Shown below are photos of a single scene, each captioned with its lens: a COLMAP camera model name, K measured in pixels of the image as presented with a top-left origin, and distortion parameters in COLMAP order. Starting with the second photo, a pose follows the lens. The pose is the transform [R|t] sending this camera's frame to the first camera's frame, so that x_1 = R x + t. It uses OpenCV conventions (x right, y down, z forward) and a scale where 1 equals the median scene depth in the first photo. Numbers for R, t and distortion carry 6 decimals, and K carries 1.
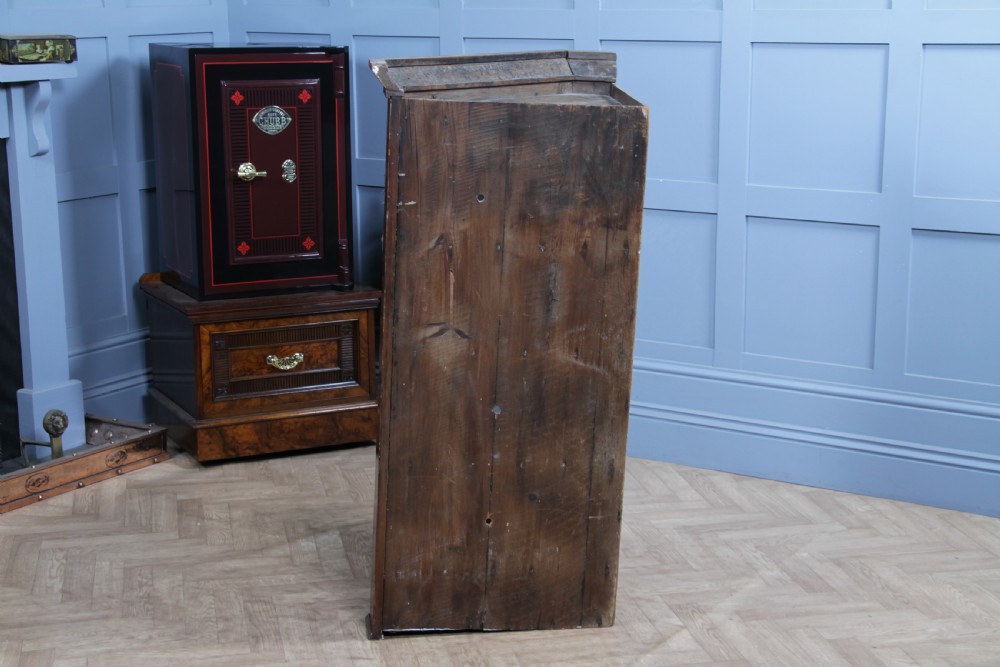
lens RADIAL K [[1730.3, 0, 495.5], [0, 1730.3, 350.8], [0, 0, 1]] dist [0.164234, 0.000000]
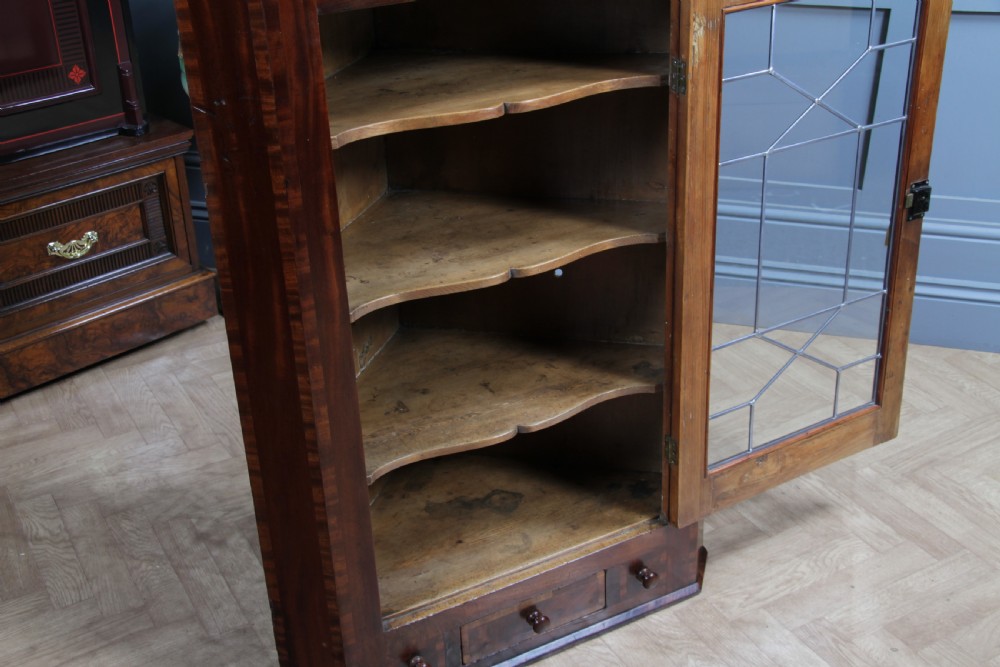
lens RADIAL K [[1228.3, 0, 493.3], [0, 1228.3, 345.9], [0, 0, 1]] dist [0.024912, 0.000000]
pose [[0.947026, -0.160272, 0.278305, -0.110318], [0.072001, 0.950471, 0.302358, -0.100694], [-0.312981, -0.266303, 0.911661, 0.495083]]
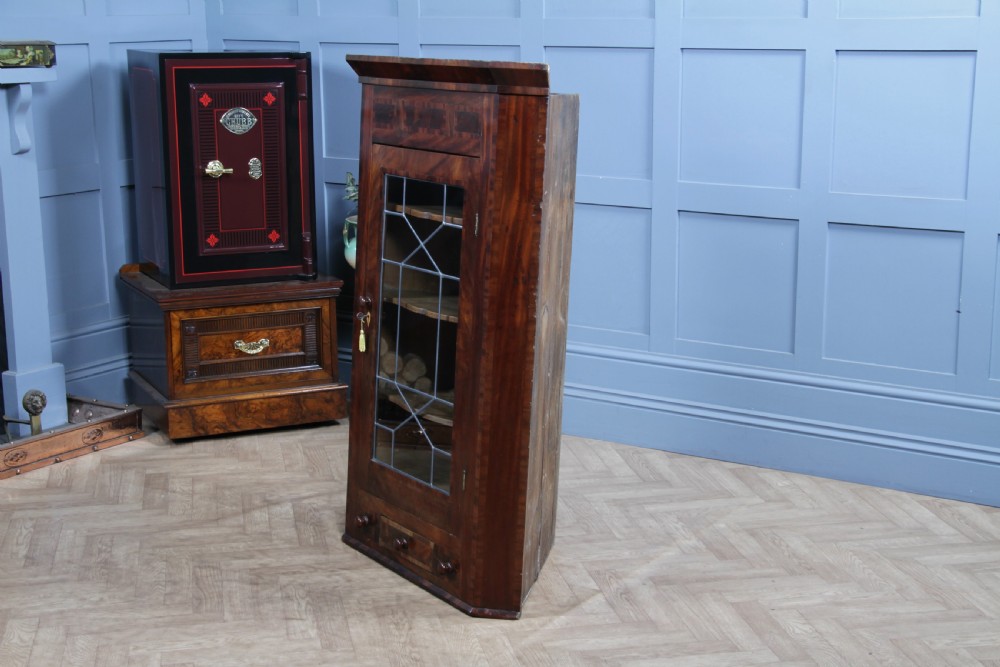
lens RADIAL K [[1621.8, 0, 501.8], [0, 1621.8, 350.5], [0, 0, 1]] dist [0.130494, 0.000000]
pose [[0.999943, 0.002215, -0.010477, 0.045645], [-0.002190, 0.999995, 0.002408, 0.006295], [0.010482, -0.002385, 0.999942, -0.002865]]
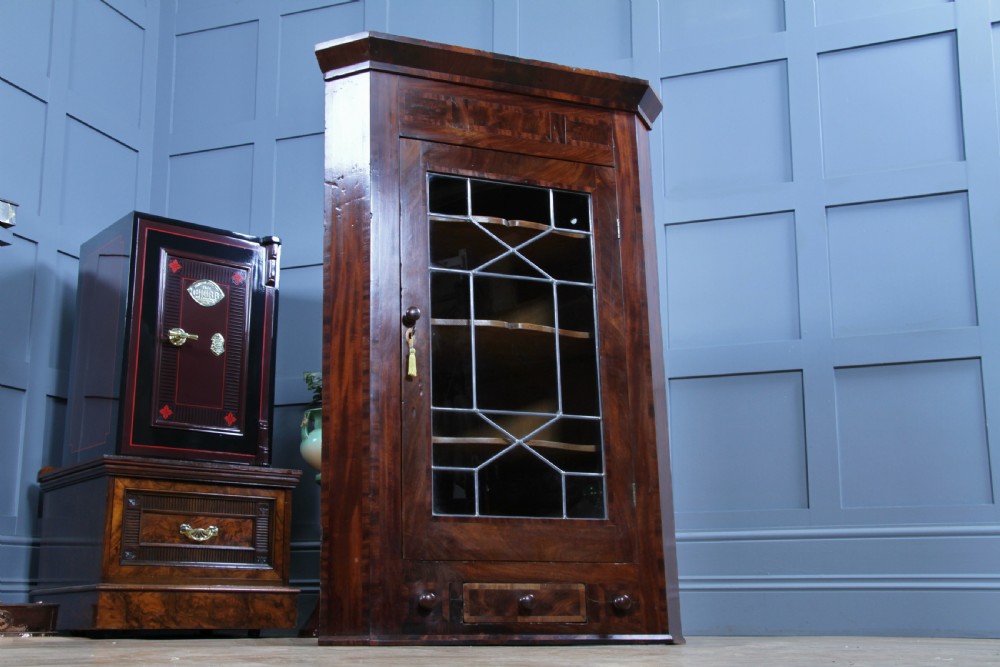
lens RADIAL K [[1228.3, 0, 489.3], [0, 1228.3, 356.8], [0, 0, 1]] dist [0.024912, 0.000000]
pose [[0.970741, 0.063377, 0.231616, -0.135183], [0.040552, 0.907423, -0.418256, 0.213430], [-0.236681, 0.415411, 0.878303, 0.360050]]
